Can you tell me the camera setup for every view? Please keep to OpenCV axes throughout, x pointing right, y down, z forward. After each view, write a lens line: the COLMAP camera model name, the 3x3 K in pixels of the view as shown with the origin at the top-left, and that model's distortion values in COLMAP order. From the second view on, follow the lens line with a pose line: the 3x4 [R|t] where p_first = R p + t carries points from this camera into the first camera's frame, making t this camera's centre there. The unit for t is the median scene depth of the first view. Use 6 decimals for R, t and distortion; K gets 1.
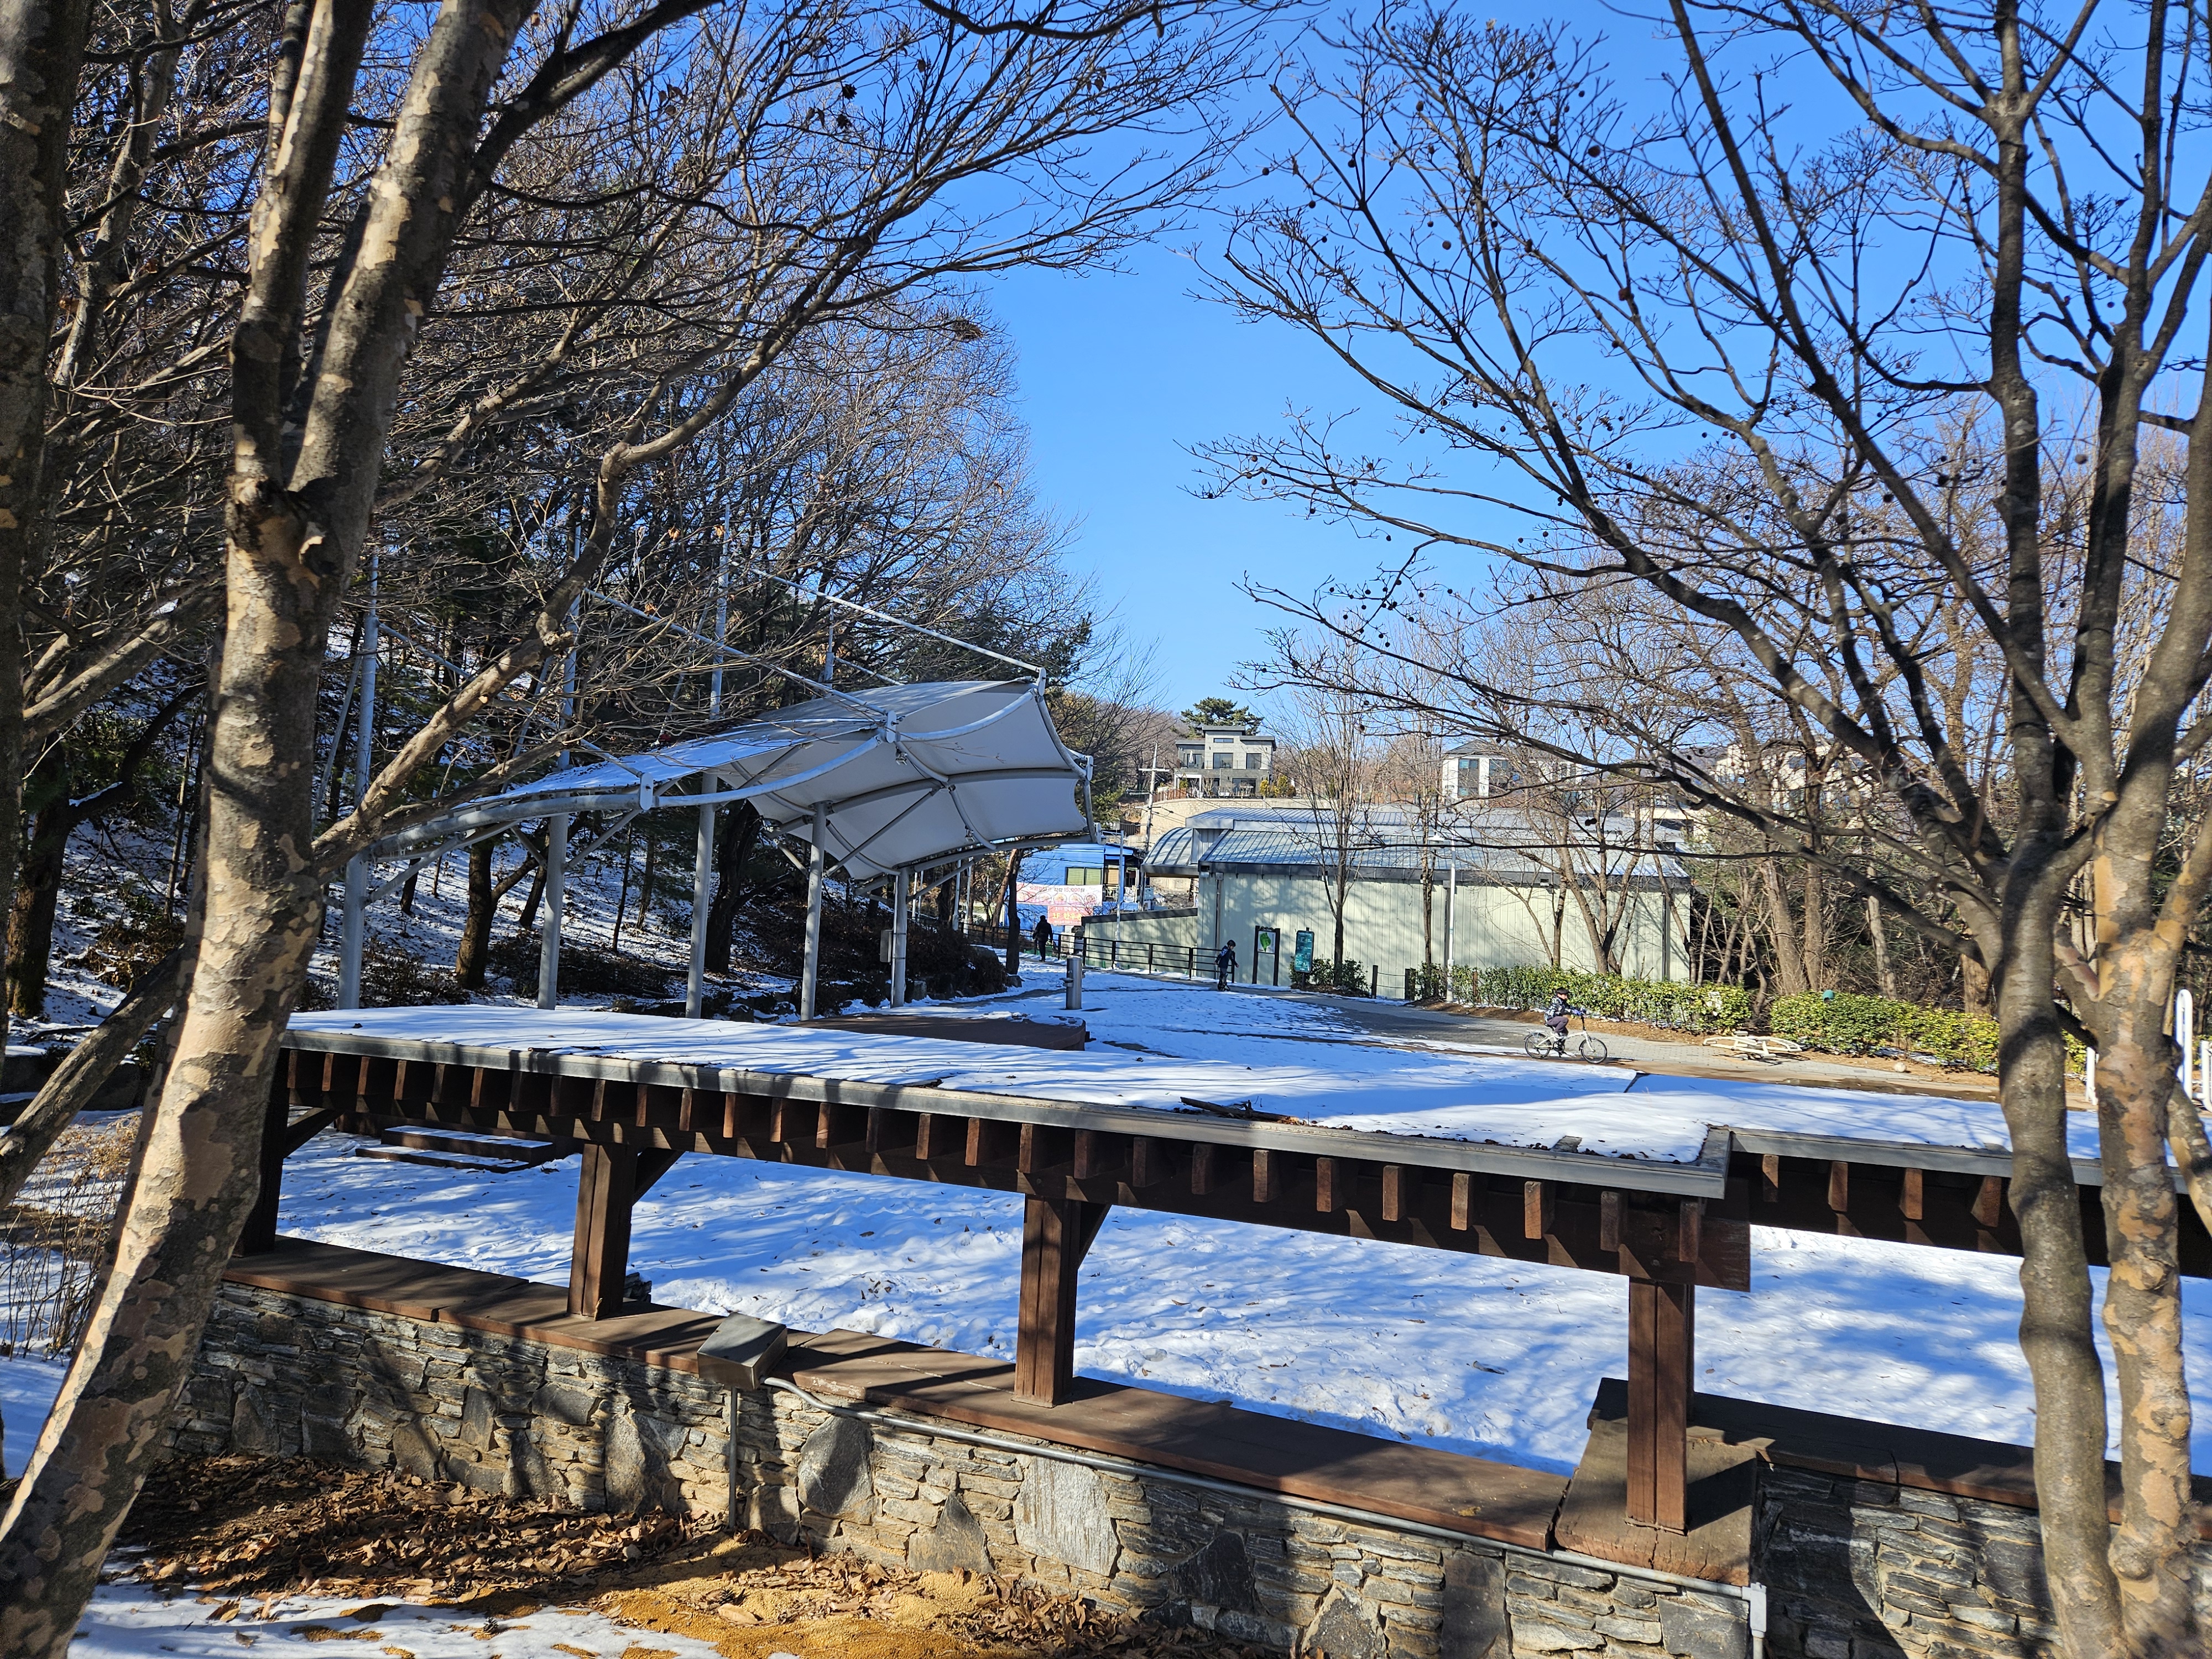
lens RADIAL K [[1474.5, 0, 1106.0], [0, 1474.5, 829.5], [0, 0, 1]] dist [0.064446, 0.000144]
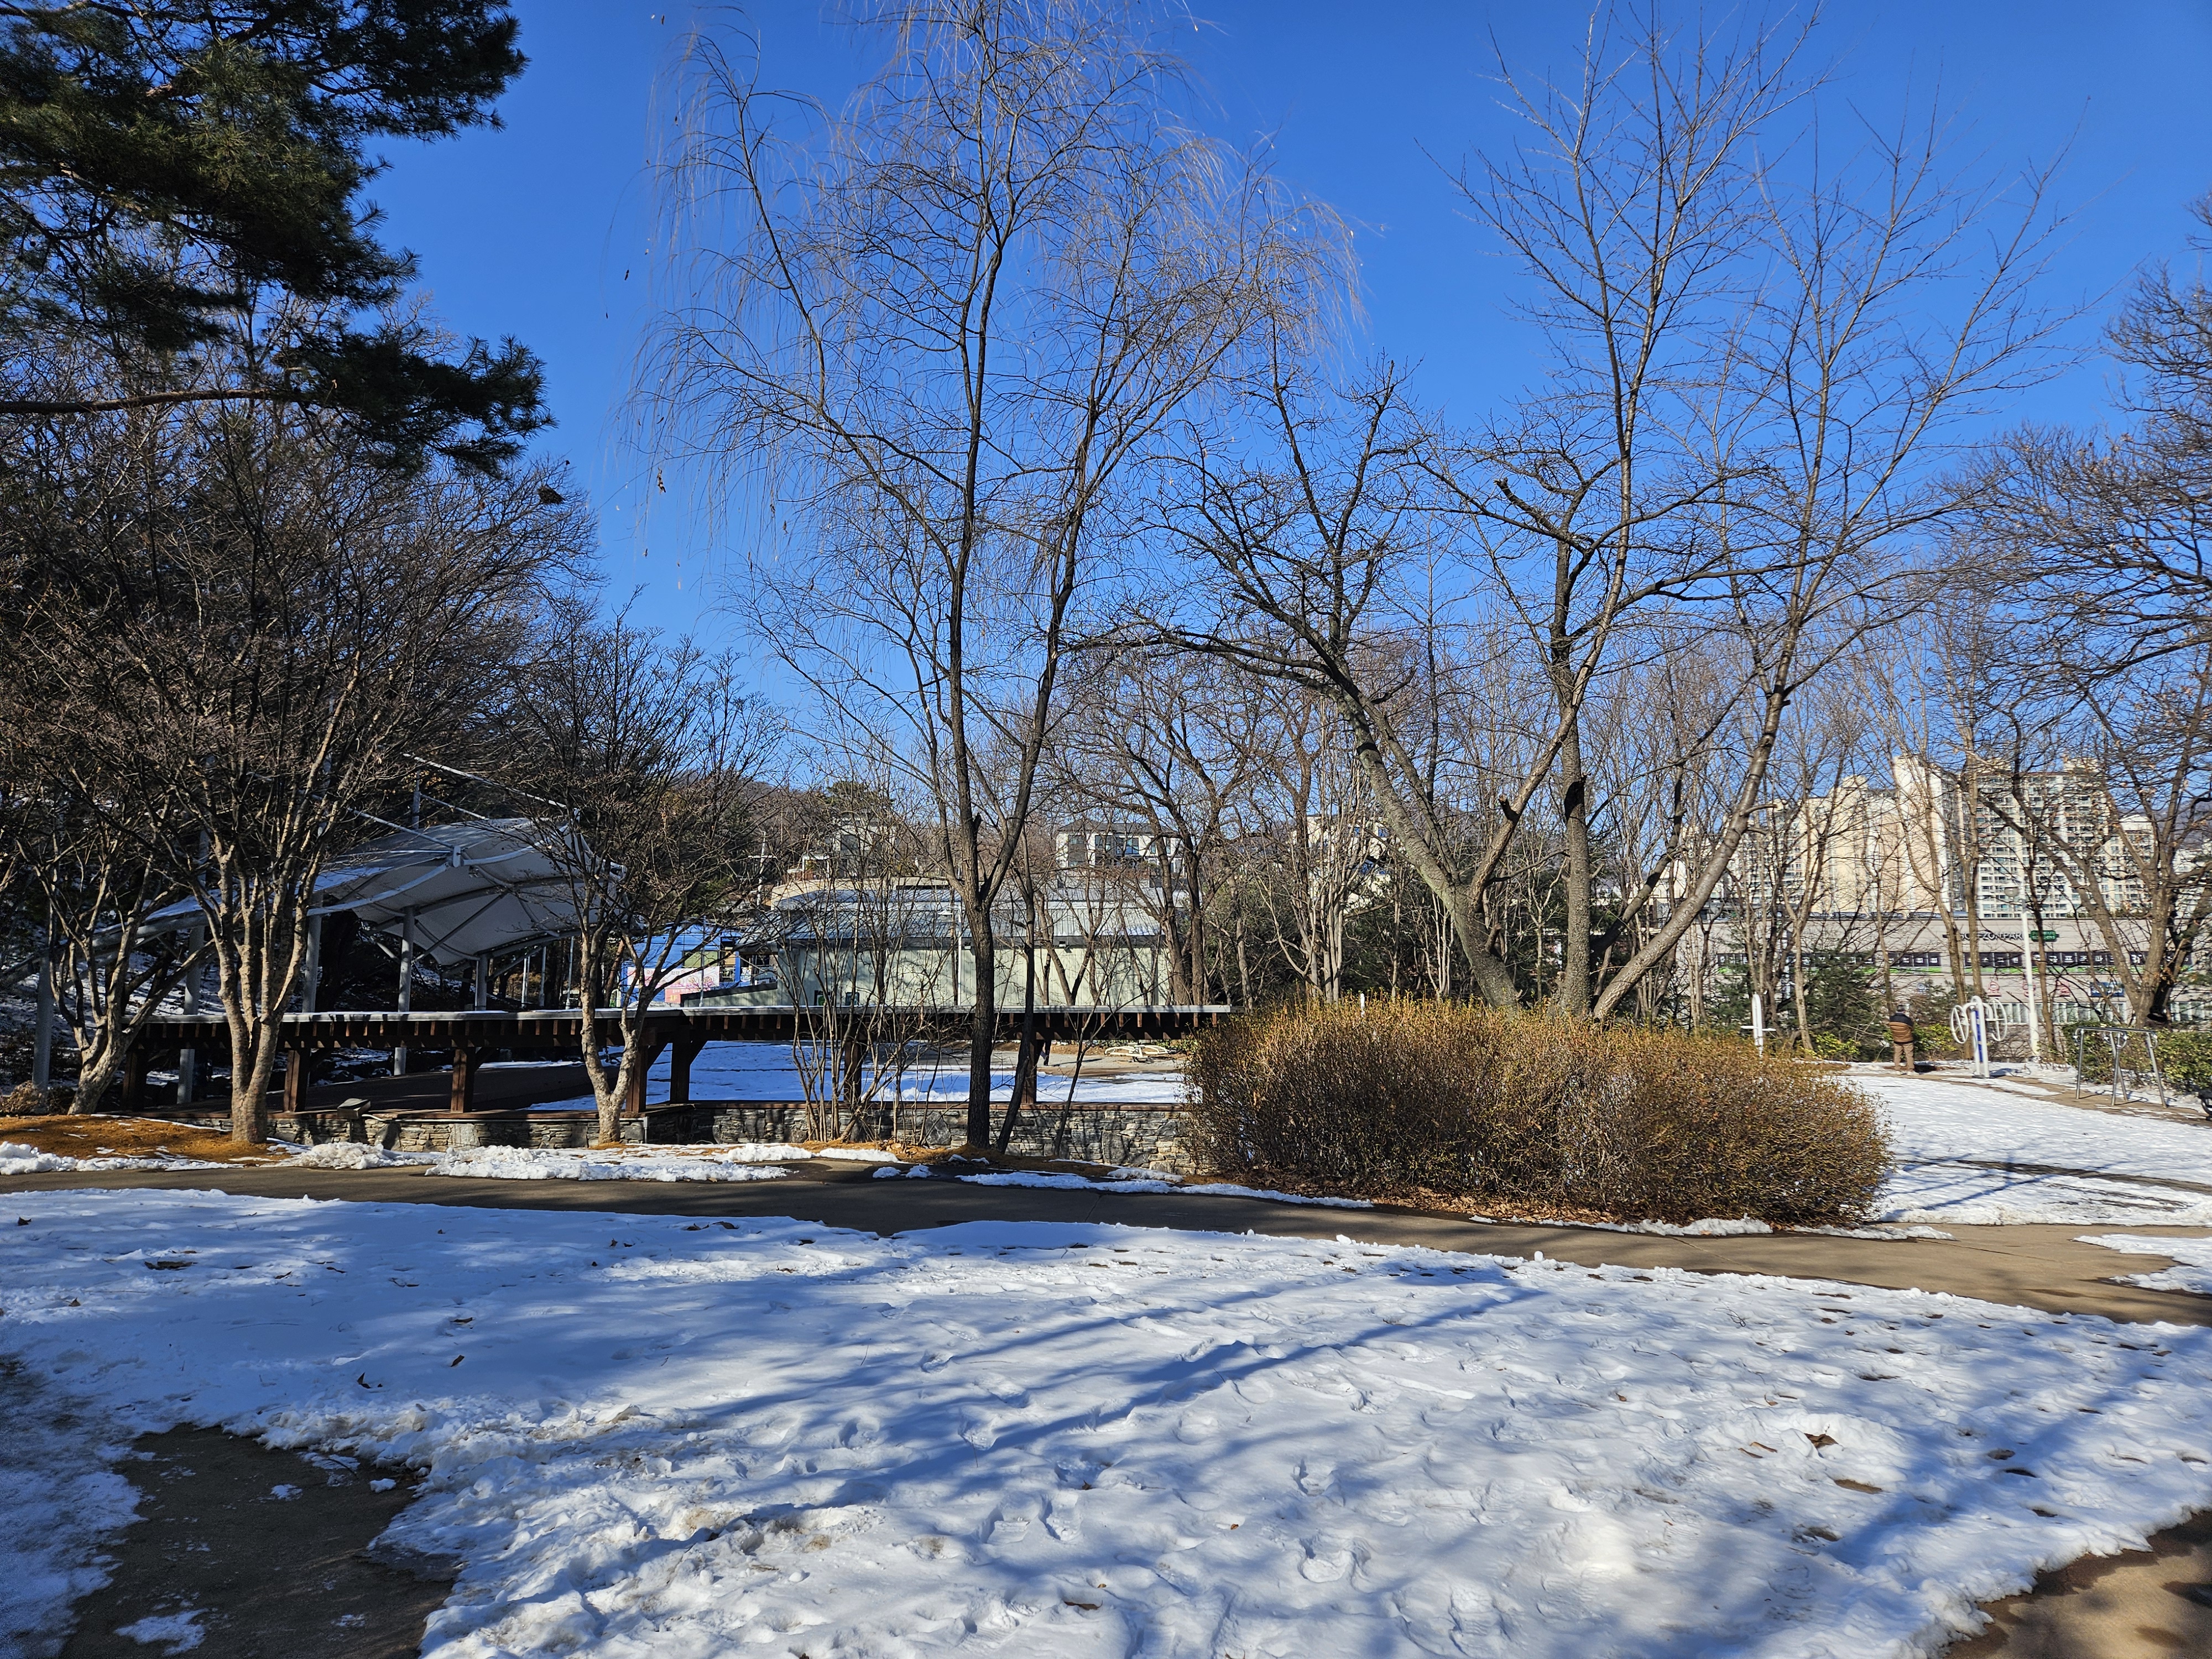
lens RADIAL K [[1449.5, 0, 1109.8], [0, 1449.5, 805.6], [0, 0, 1]] dist [0.031898, -0.000579]
pose [[0.969773, -0.021211, 0.243086, 0.095857], [0.037706, 0.997275, -0.063404, -0.001997], [-0.241078, 0.070653, 0.967930, -0.408636]]
